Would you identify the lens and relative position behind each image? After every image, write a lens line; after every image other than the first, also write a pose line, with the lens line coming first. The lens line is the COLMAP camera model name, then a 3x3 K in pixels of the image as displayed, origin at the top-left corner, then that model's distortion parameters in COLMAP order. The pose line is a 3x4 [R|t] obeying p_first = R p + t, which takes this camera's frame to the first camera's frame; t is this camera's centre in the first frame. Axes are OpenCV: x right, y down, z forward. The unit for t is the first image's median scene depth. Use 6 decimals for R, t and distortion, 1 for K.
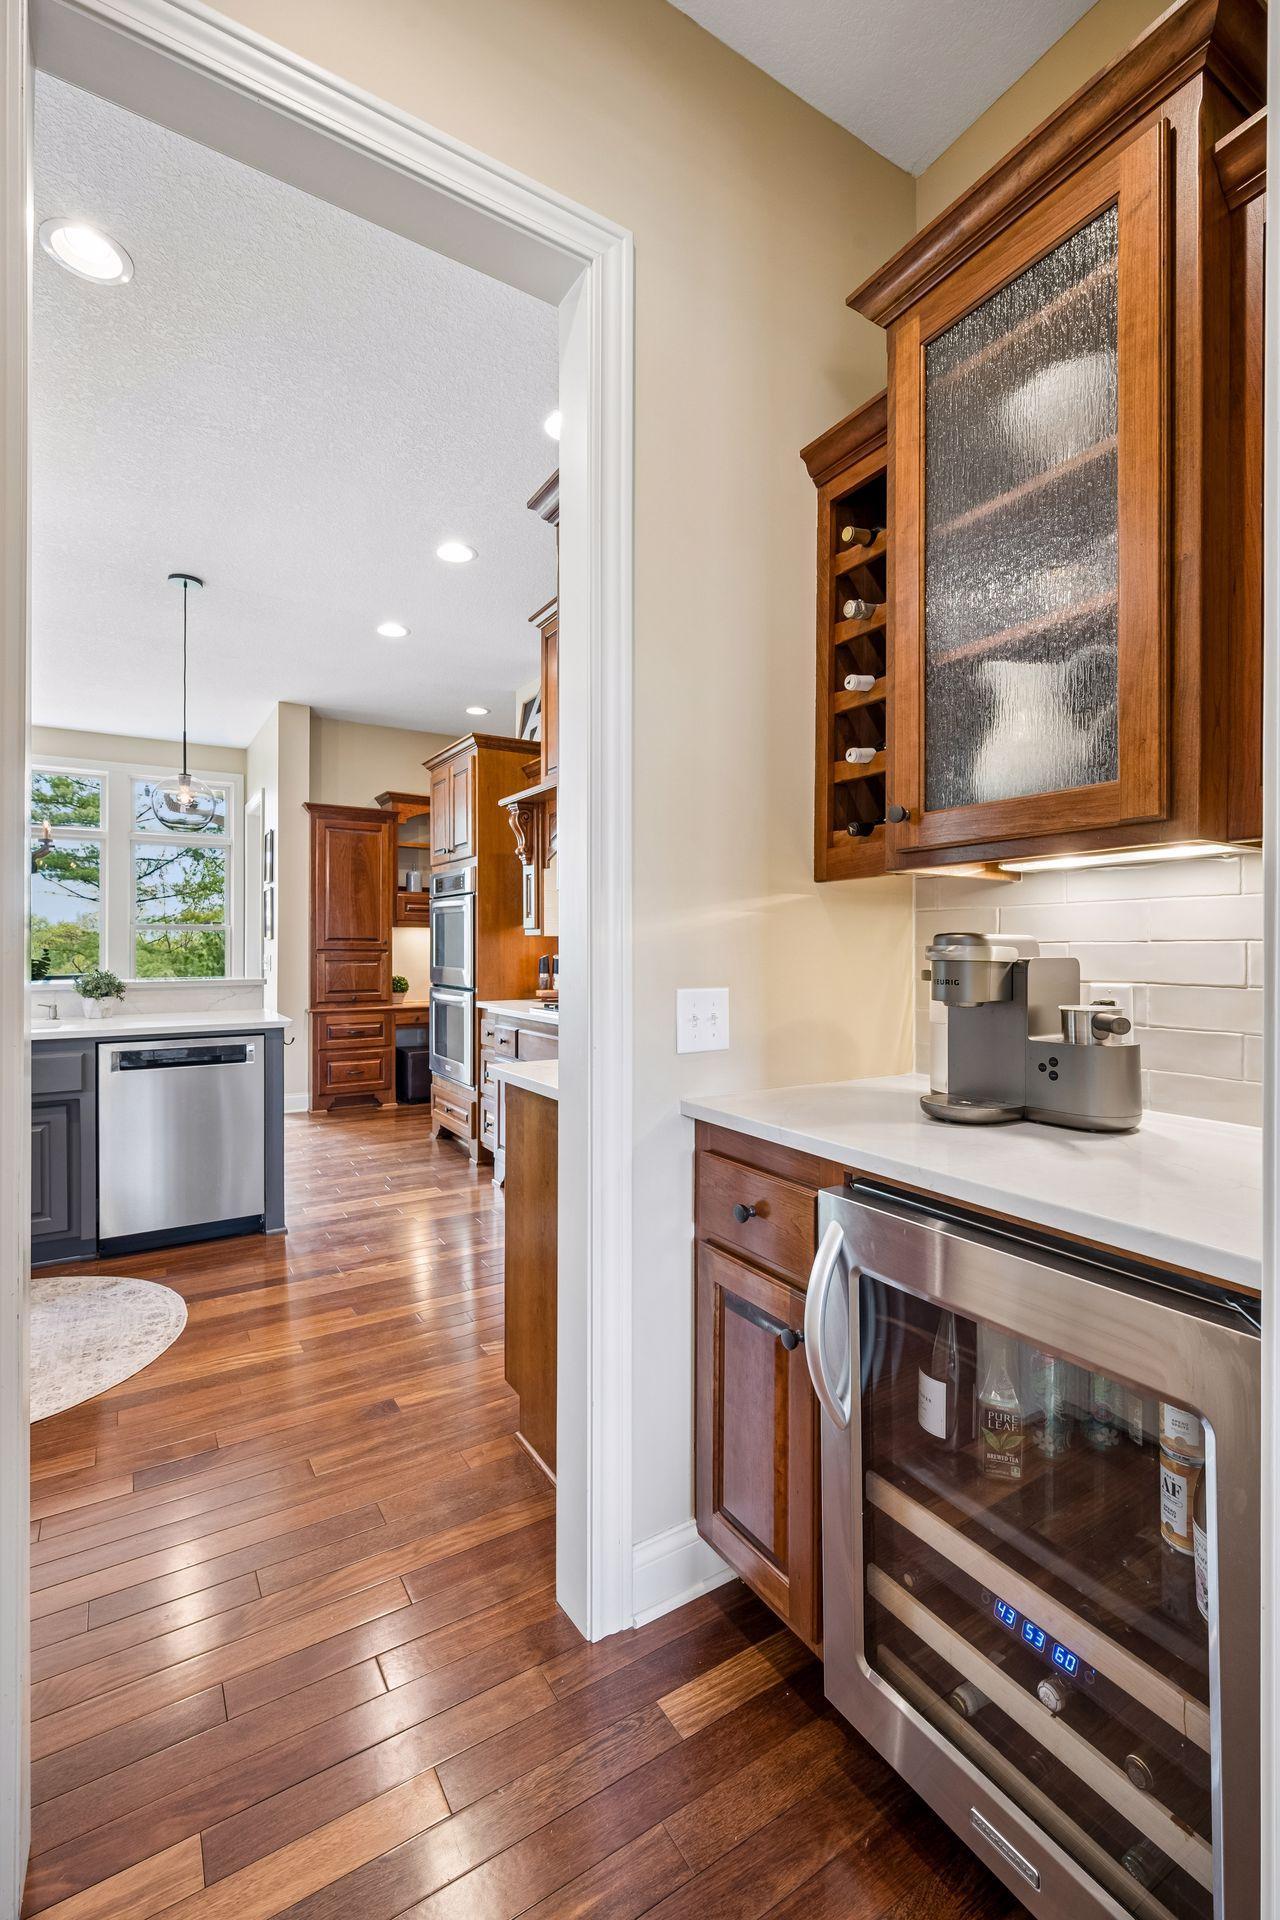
lens RADIAL K [[829.8, 0, 640.5], [0, 829.8, 953.9], [0, 0, 1]] dist [0.002746, 0.000066]
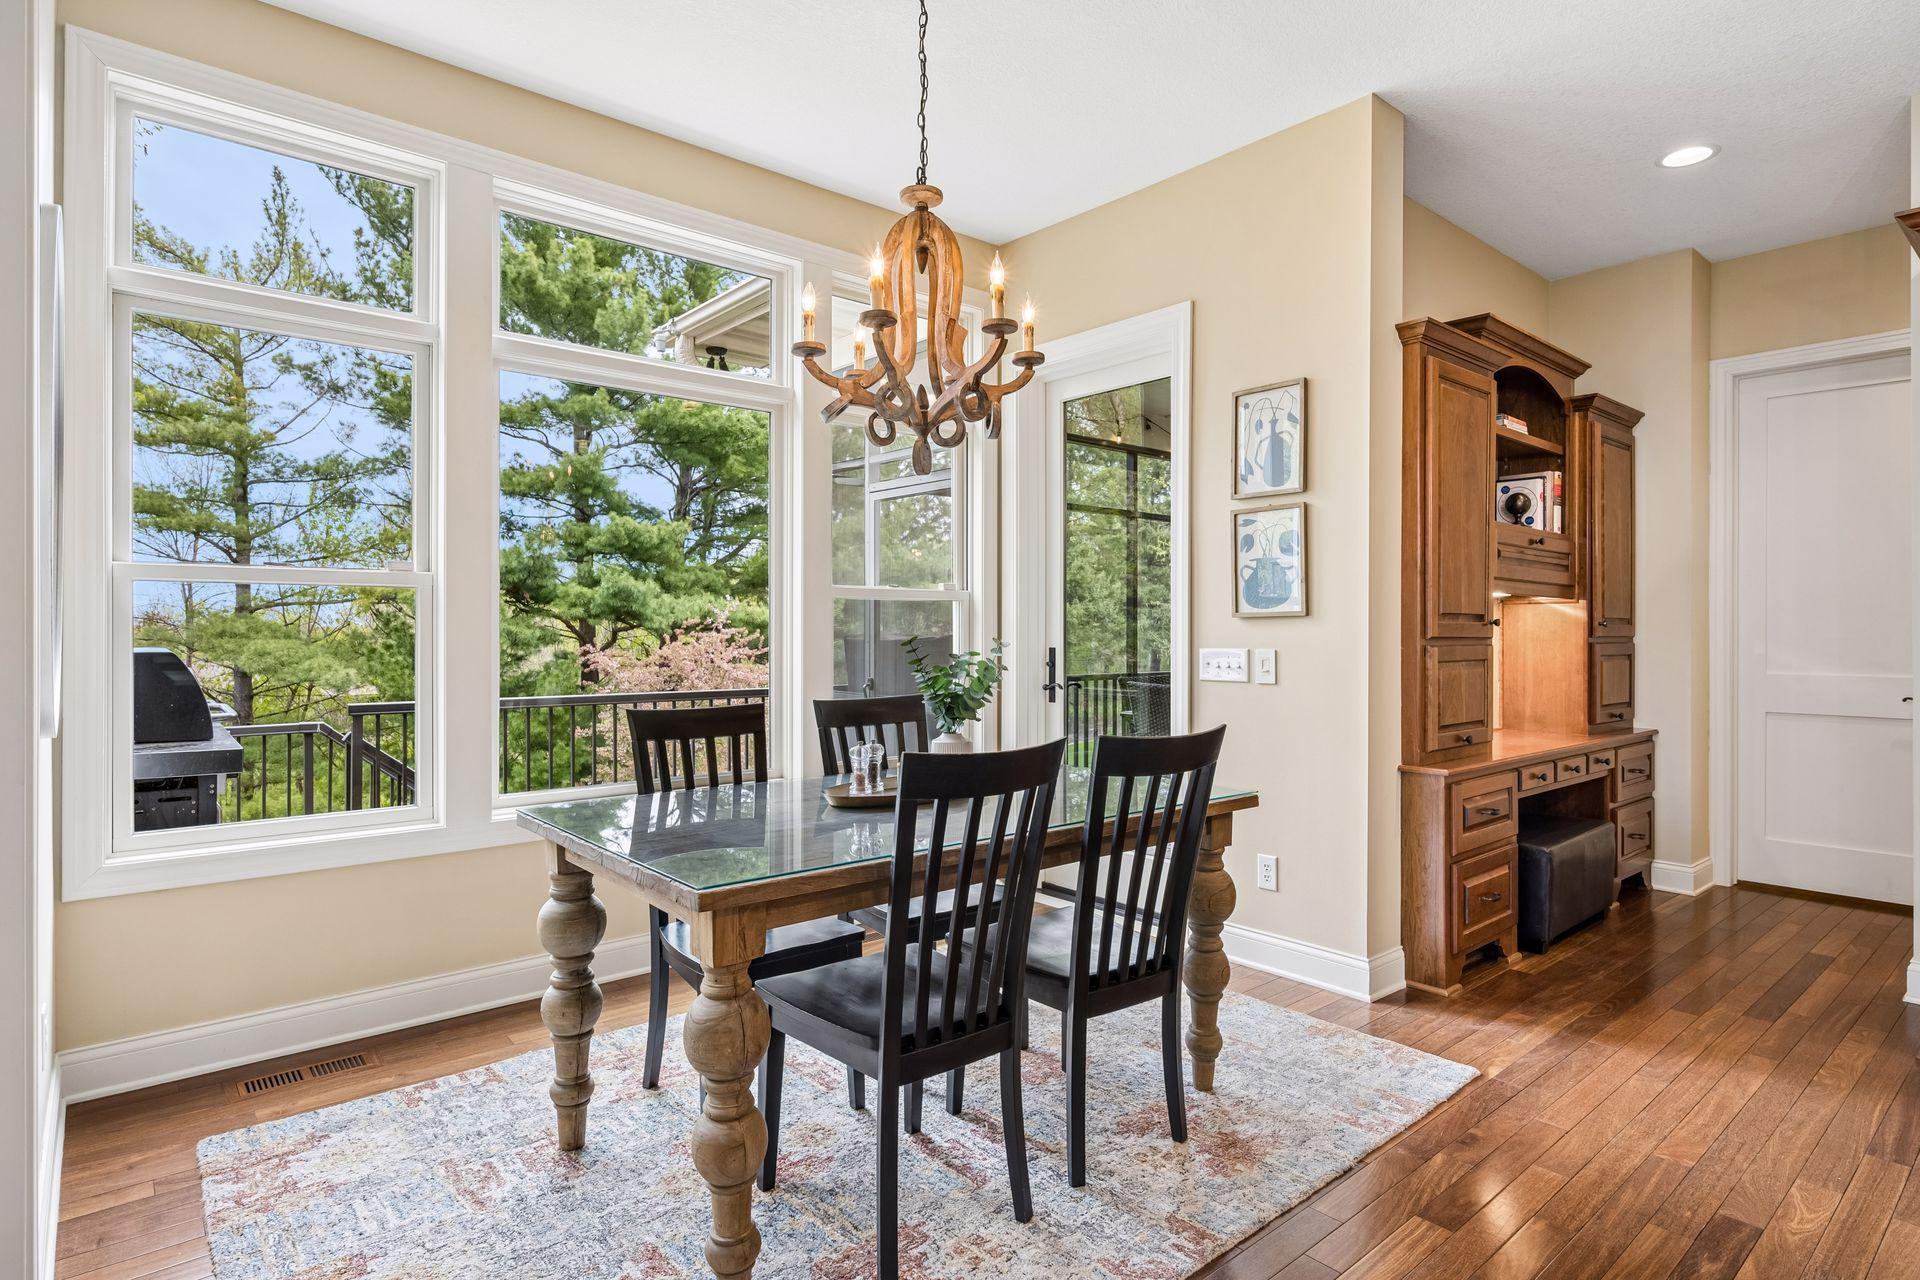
lens RADIAL K [[1013.6, 0, 963.5], [0, 1013.6, 633.2], [0, 0, 1]] dist [-0.002323, 0.001366]
pose [[0.987129, -0.002724, 0.159906, -0.732457], [0.003897, 0.999968, -0.007024, -0.005452], [-0.159882, 0.007556, 0.987107, 0.484578]]
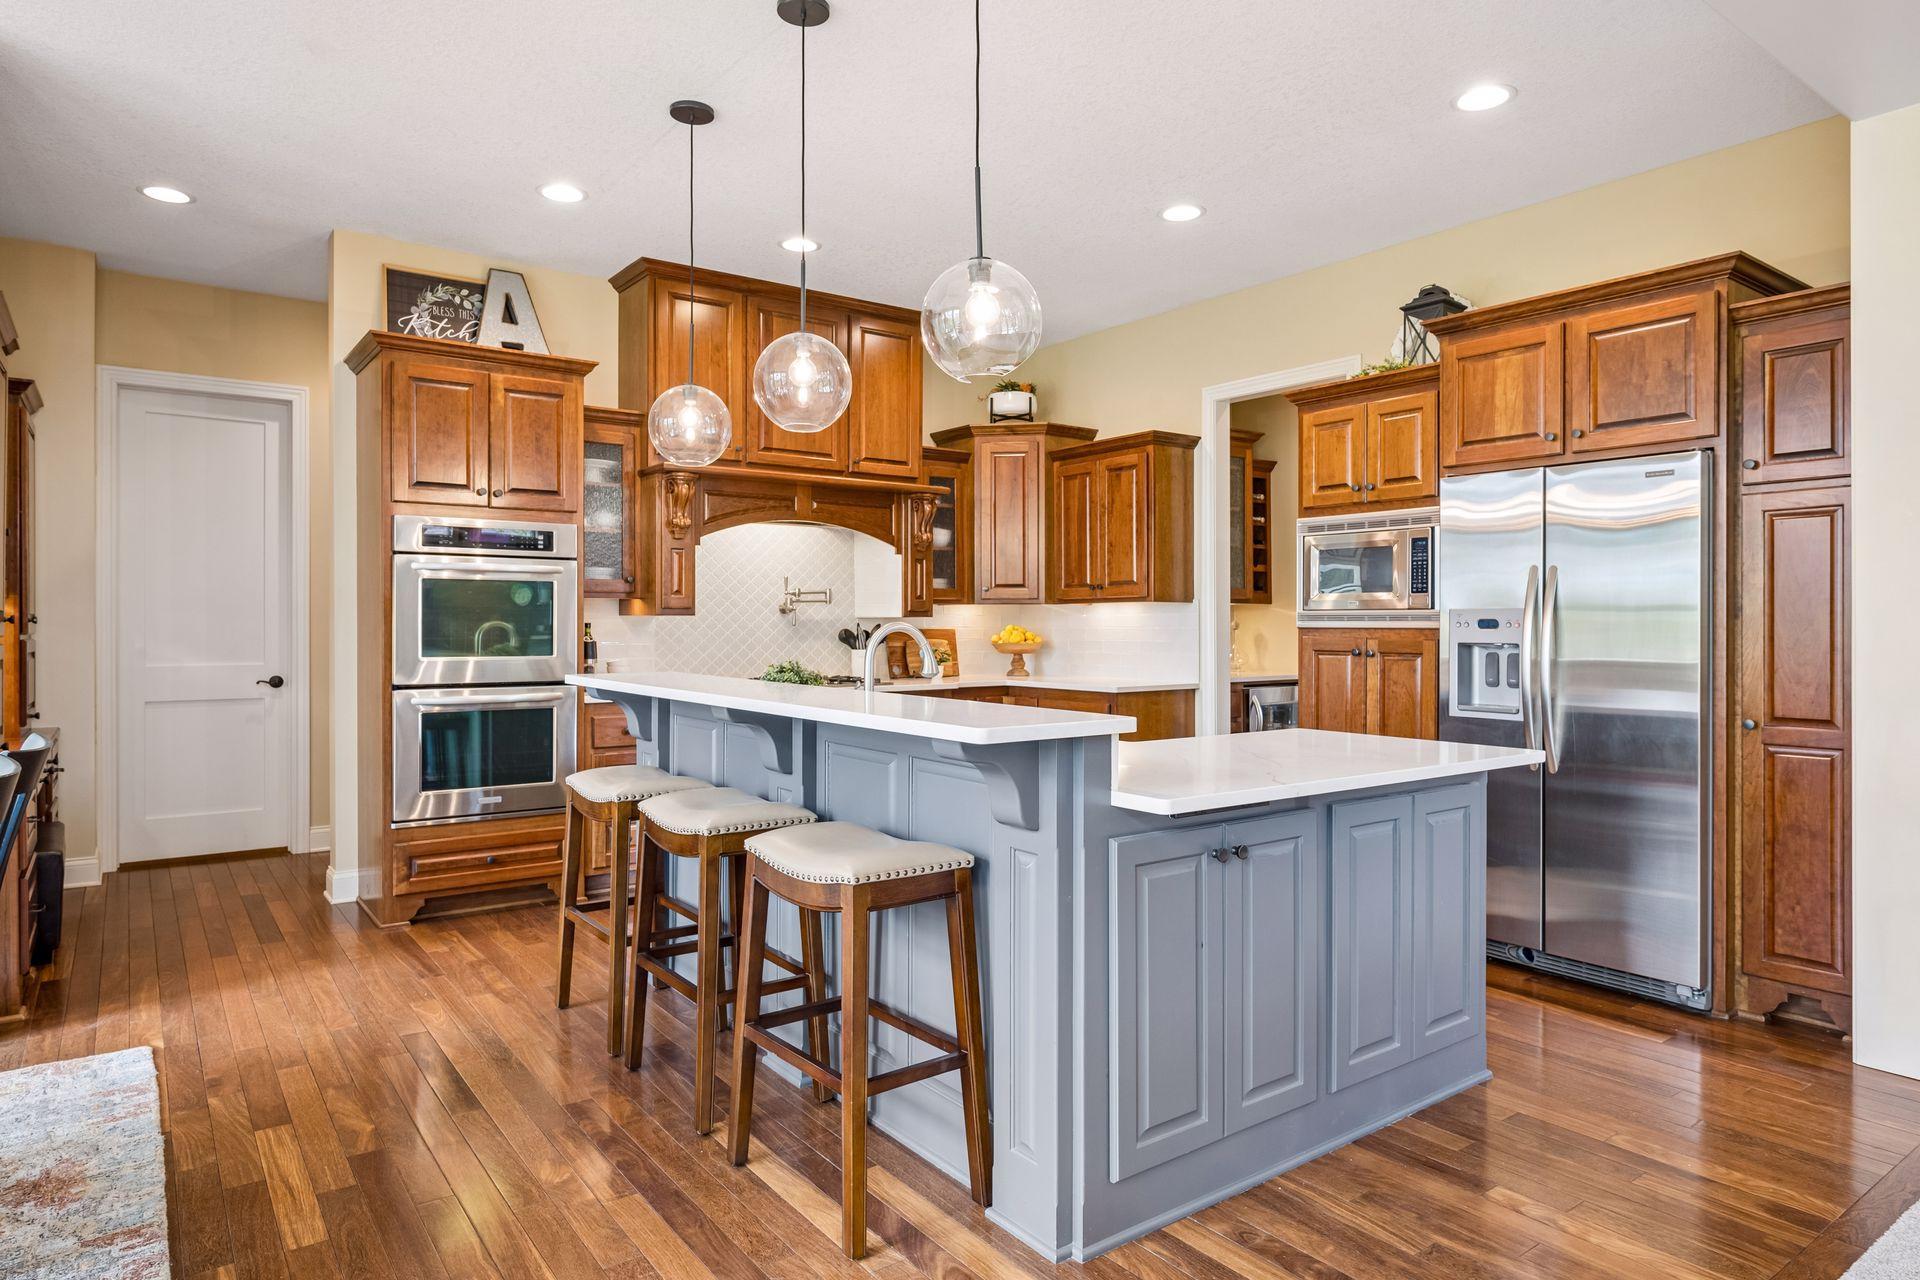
lens RADIAL K [[1103.7, 0, 971.2], [0, 1103.7, 630.8], [0, 0, 1]] dist [0.000993, -0.003085]
pose [[-0.083322, -0.011258, 0.996459, -0.977856], [0.009025, 0.999887, 0.012052, -0.011533], [-0.996482, 0.009998, -0.083211, 0.549079]]
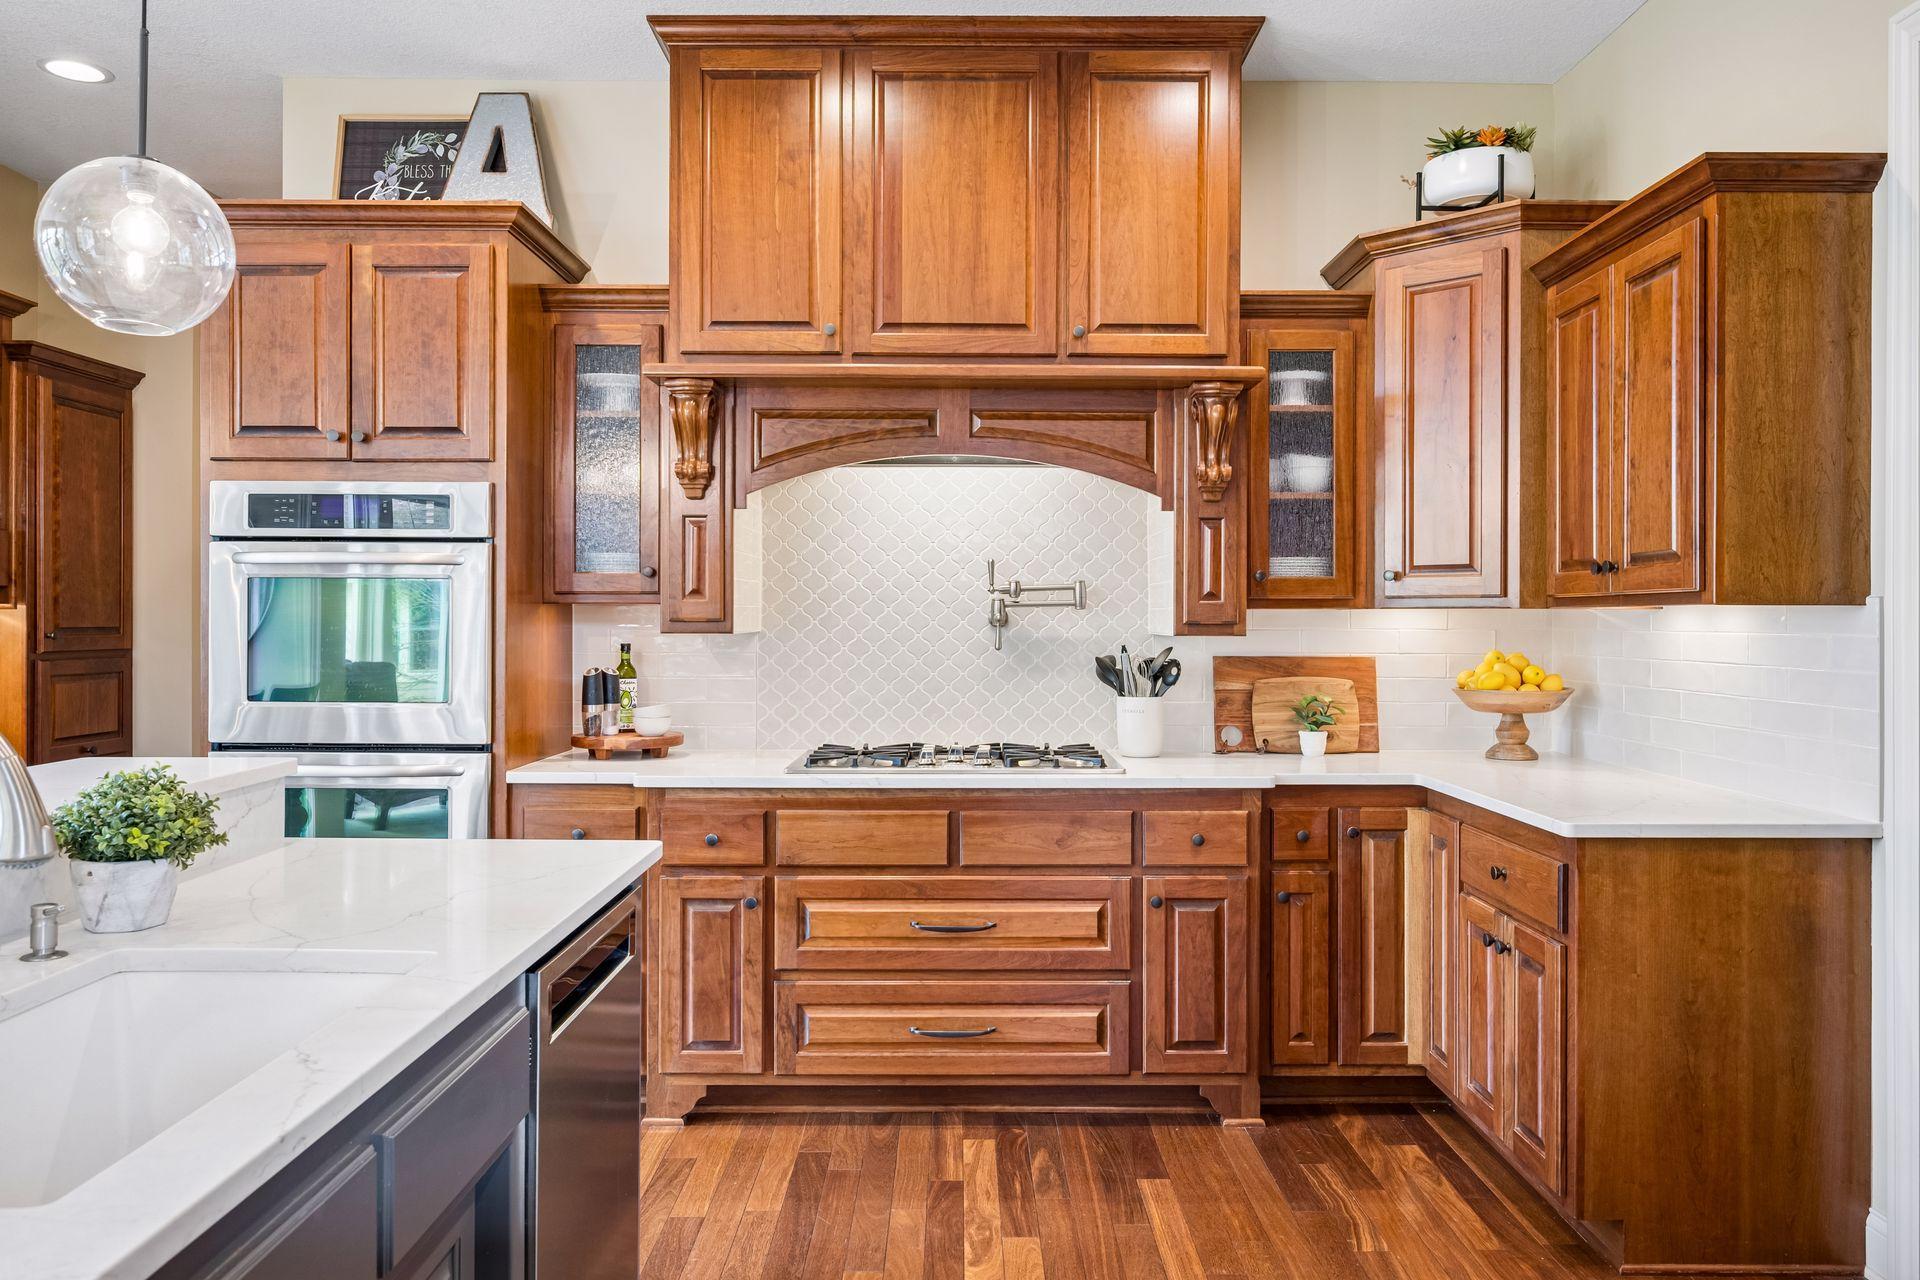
lens RADIAL K [[1364.0, 0, 970.2], [0, 1364.0, 623.5], [0, 0, 1]] dist [-0.002461, 0.001178]
pose [[0.520285, -0.006178, 0.853970, -0.549638], [0.007926, 0.999966, 0.002406, -0.020188], [-0.853956, 0.005517, 0.520316, 0.286272]]
